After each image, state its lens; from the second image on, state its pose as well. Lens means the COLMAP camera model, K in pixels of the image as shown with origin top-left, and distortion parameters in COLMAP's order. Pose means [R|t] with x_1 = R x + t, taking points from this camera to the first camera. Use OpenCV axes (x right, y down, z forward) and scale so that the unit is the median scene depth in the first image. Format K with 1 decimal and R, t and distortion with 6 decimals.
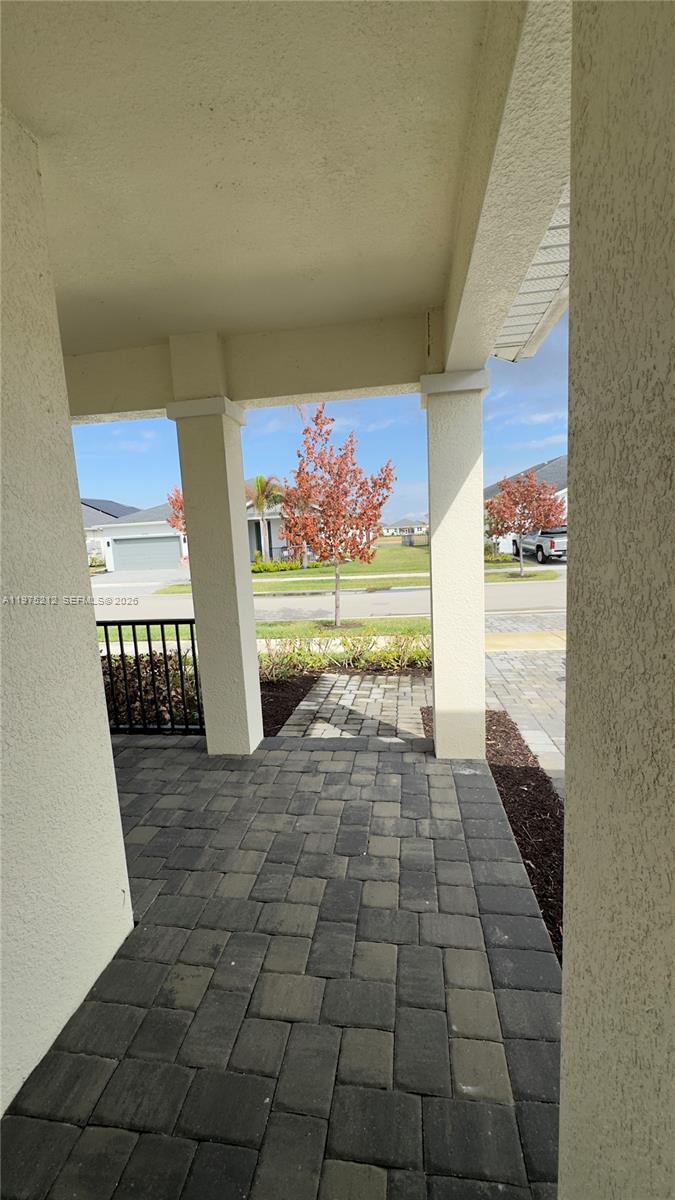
lens RADIAL K [[480.1, 0, 338.7], [0, 480.1, 602.6], [0, 0, 1]] dist [-0.001427, -0.000188]
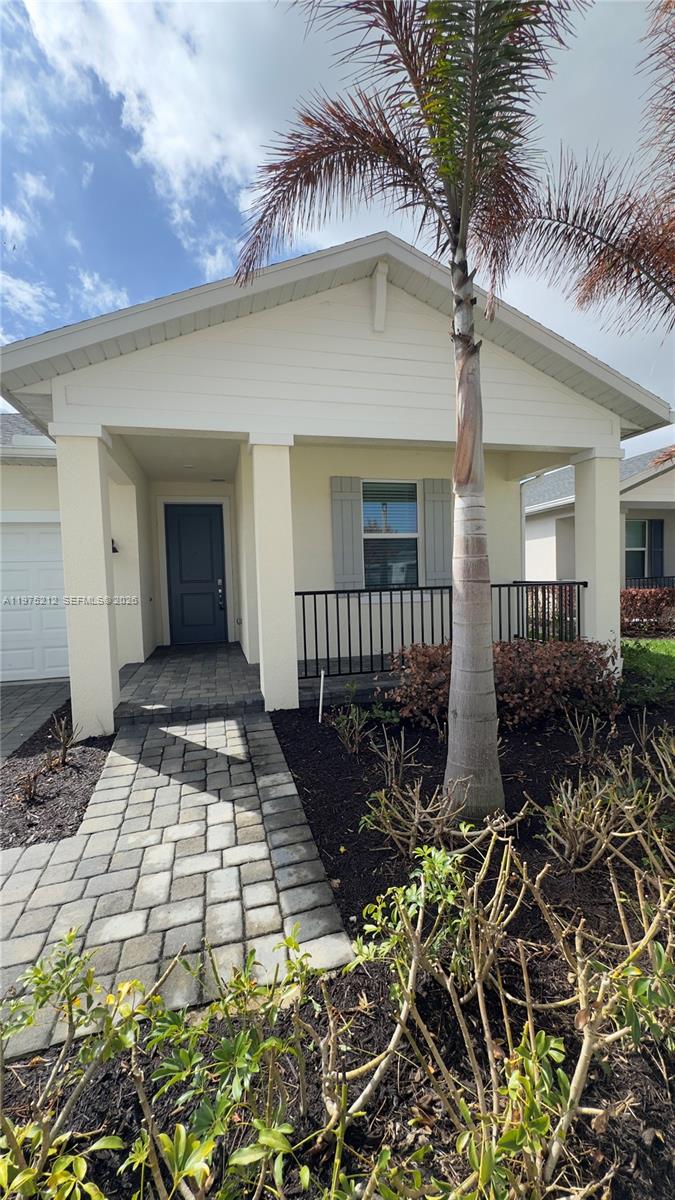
lens RADIAL K [[480.1, 0, 344.1], [0, 480.1, 598.4], [0, 0, 1]] dist [-0.001427, -0.000188]
pose [[-0.917090, 0.066845, -0.393036, 0.100817], [-0.010712, 0.981357, 0.191897, -0.168942], [0.398536, 0.180198, -0.899276, 1.798521]]
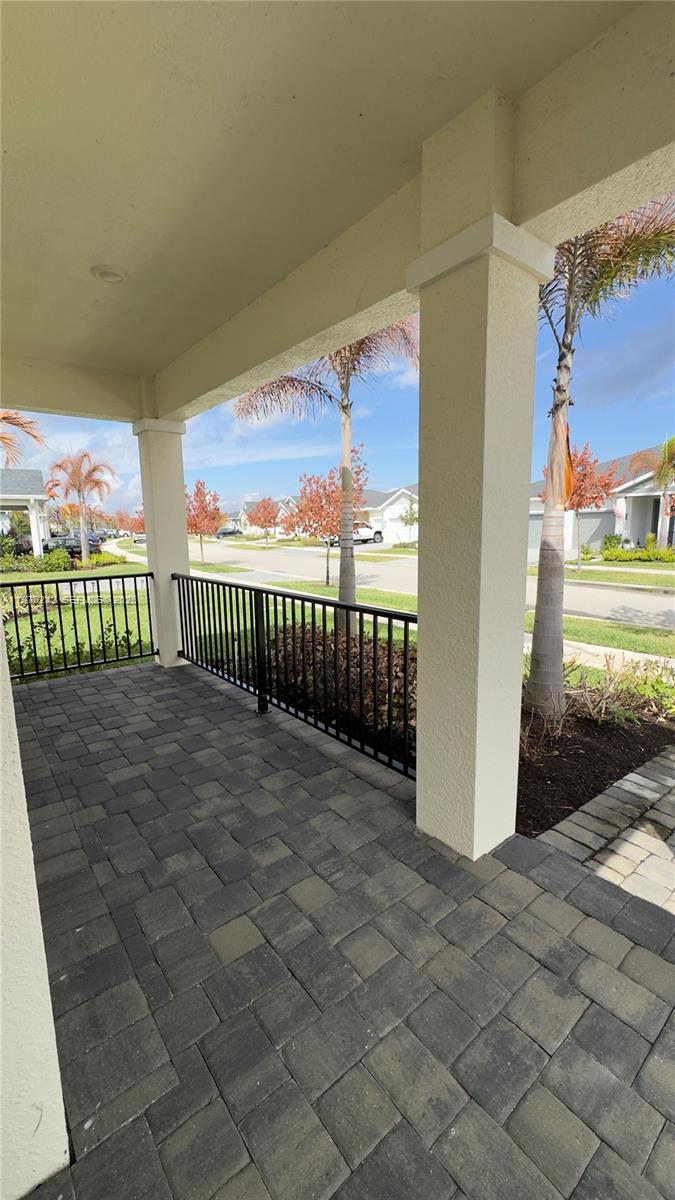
lens RADIAL K [[480.1, 0, 338.1], [0, 480.1, 601.2], [0, 0, 1]] dist [-0.001427, -0.000188]
pose [[0.728058, 0.143086, -0.670417, 0.035222], [-0.116518, 0.989573, 0.084667, -0.022969], [0.675541, 0.016473, 0.737139, 0.347530]]
